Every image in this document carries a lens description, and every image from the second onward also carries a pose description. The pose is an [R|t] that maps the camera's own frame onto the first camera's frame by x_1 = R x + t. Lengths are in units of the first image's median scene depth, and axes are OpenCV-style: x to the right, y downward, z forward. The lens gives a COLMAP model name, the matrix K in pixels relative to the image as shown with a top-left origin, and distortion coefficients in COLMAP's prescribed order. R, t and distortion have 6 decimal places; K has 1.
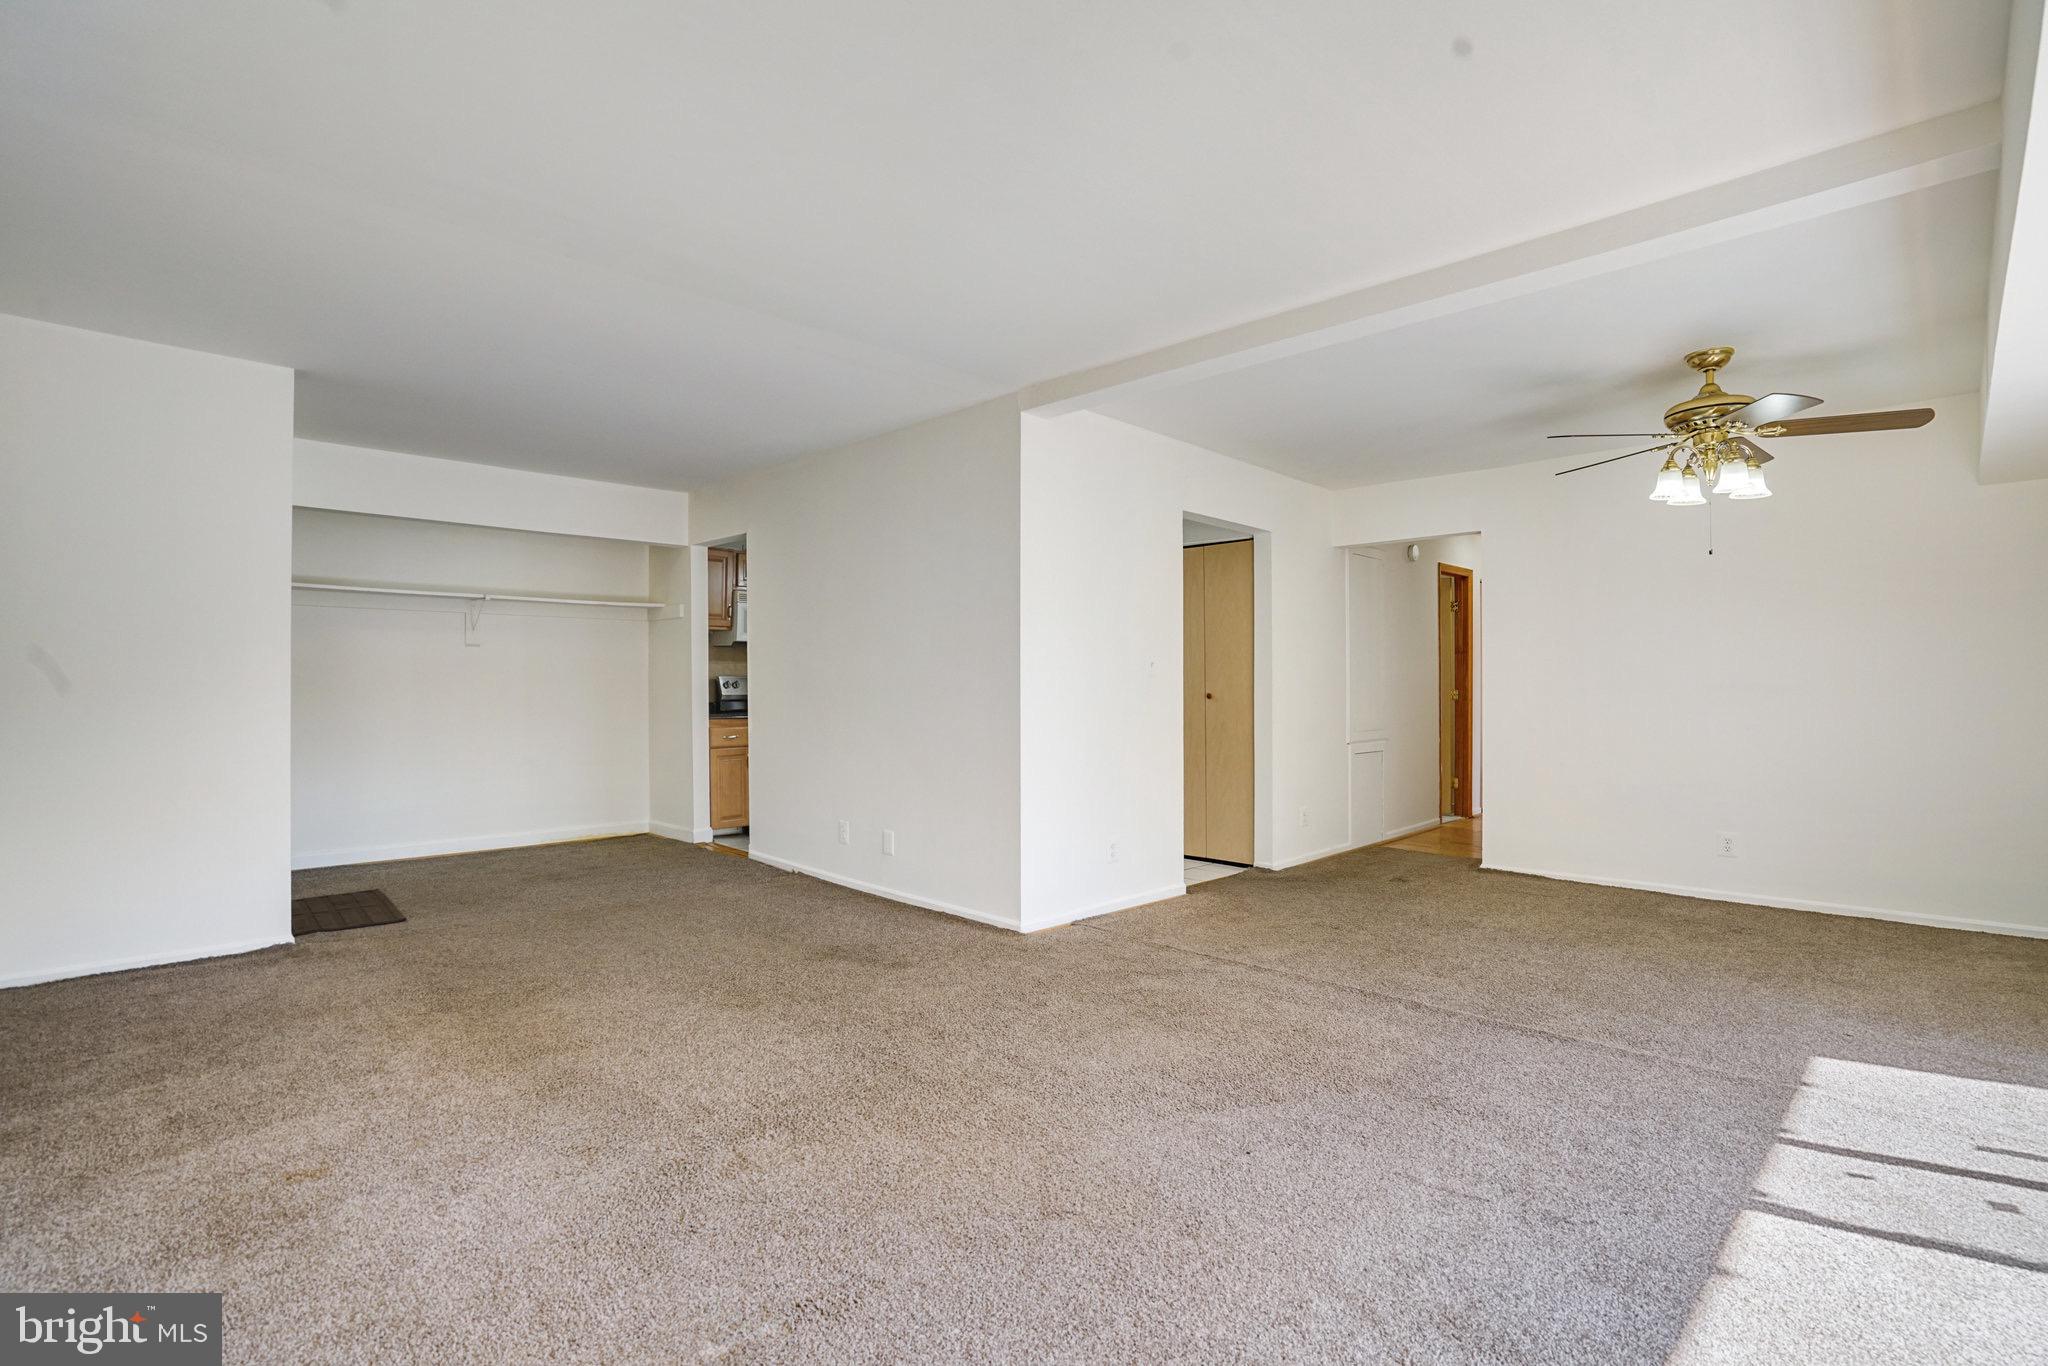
lens RADIAL K [[946.8, 0, 989.0], [0, 946.8, 660.9], [0, 0, 1]] dist [-0.038412, 0.010771]
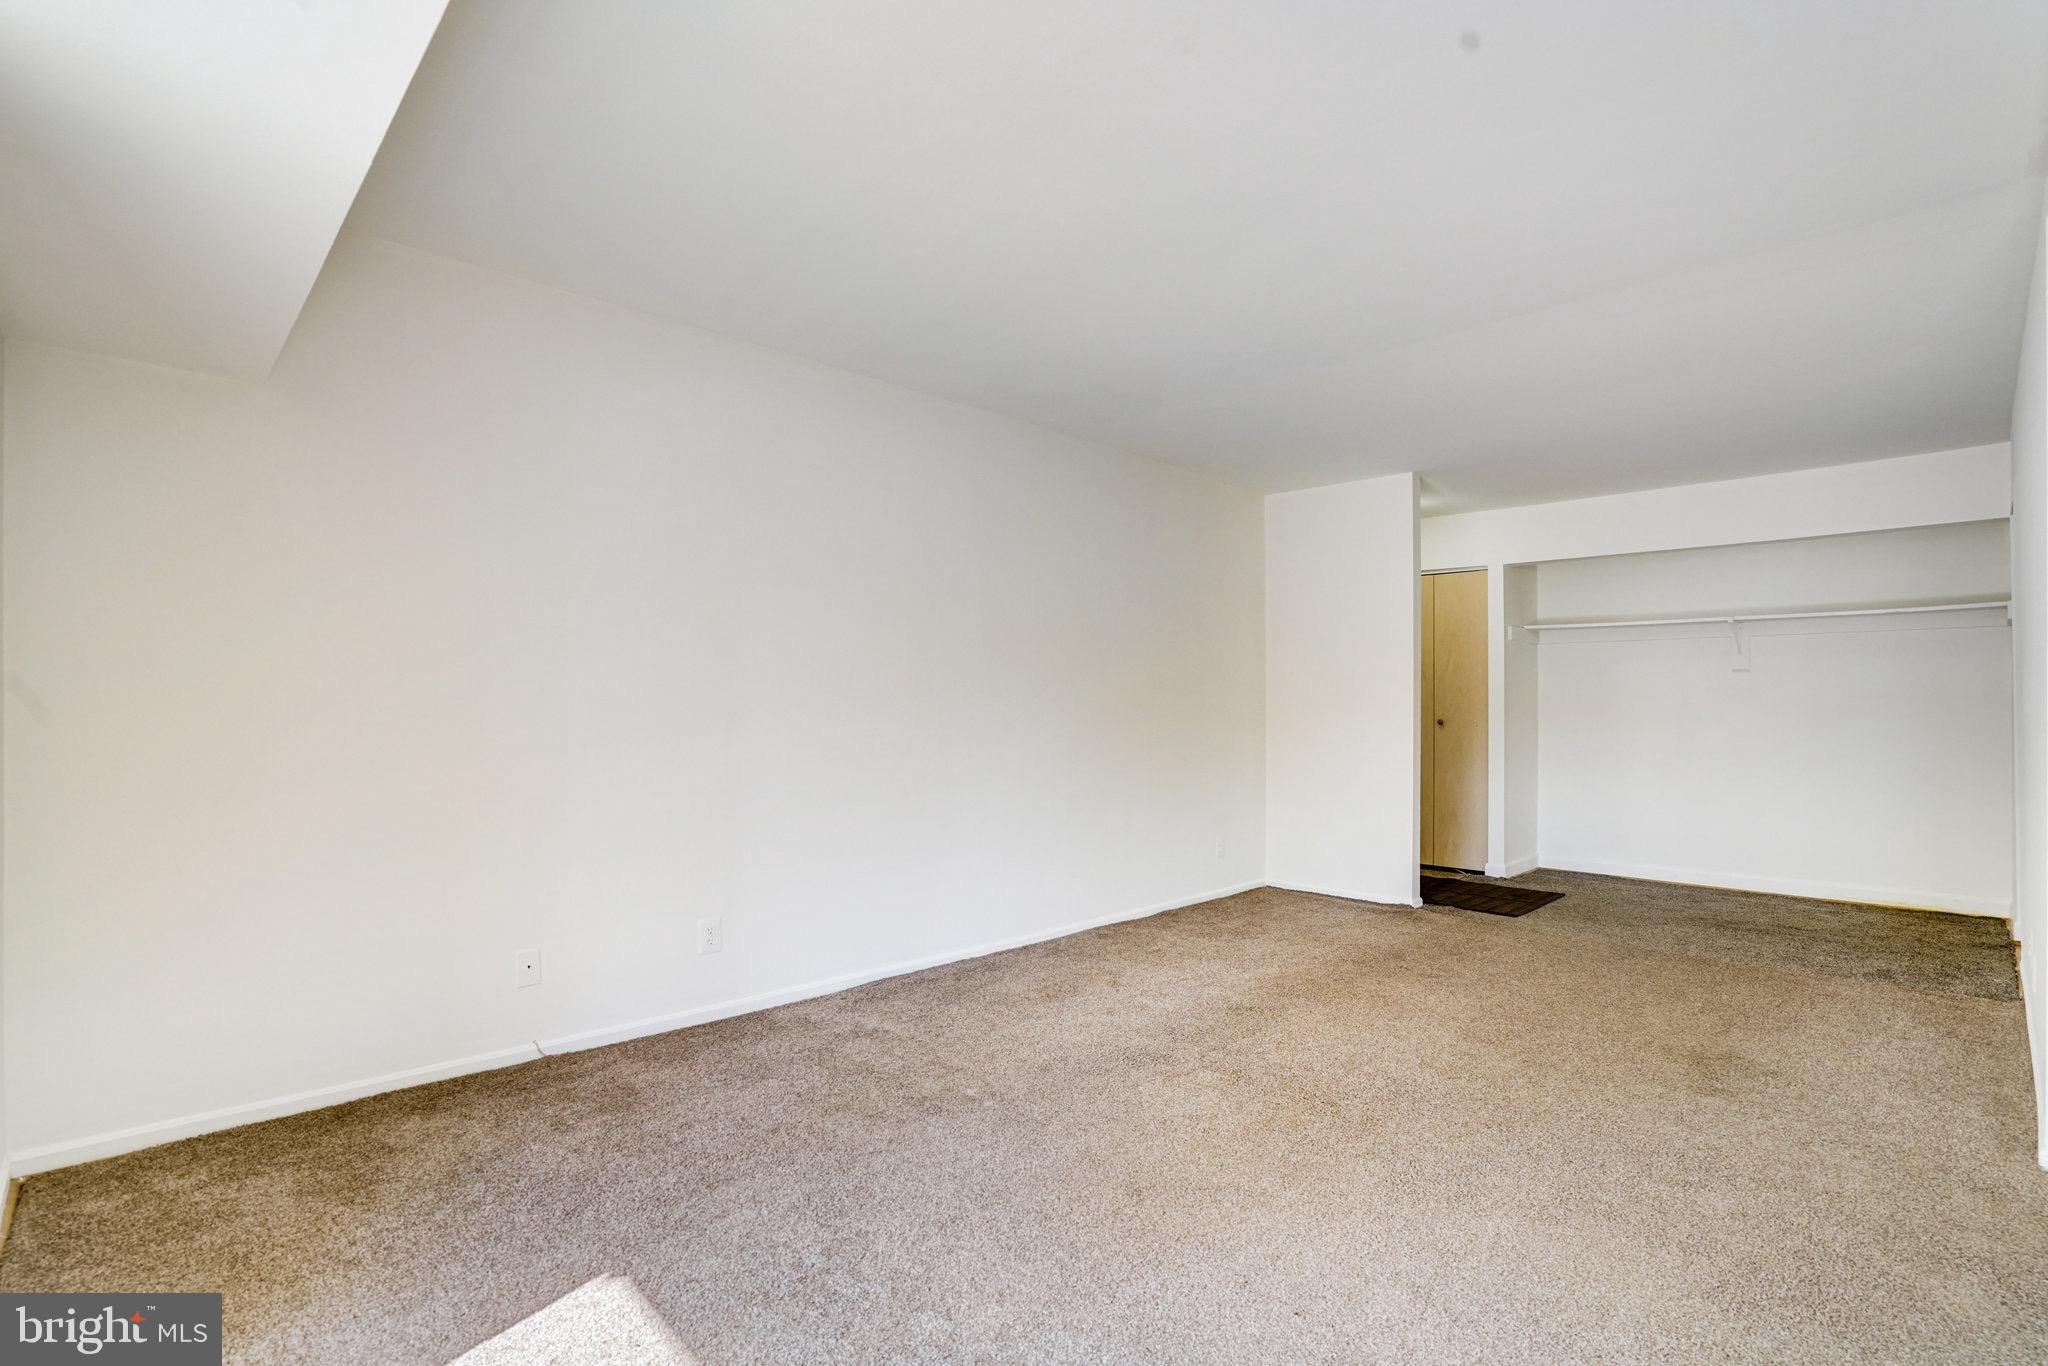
lens RADIAL K [[946.8, 0, 1027.4], [0, 946.8, 692.0], [0, 0, 1]] dist [-0.038412, 0.010771]
pose [[0.019832, -0.020046, -0.999602, 0.720612], [0.020888, 0.999589, -0.019632, 0.016692], [0.999585, -0.020490, 0.020242, 0.530719]]
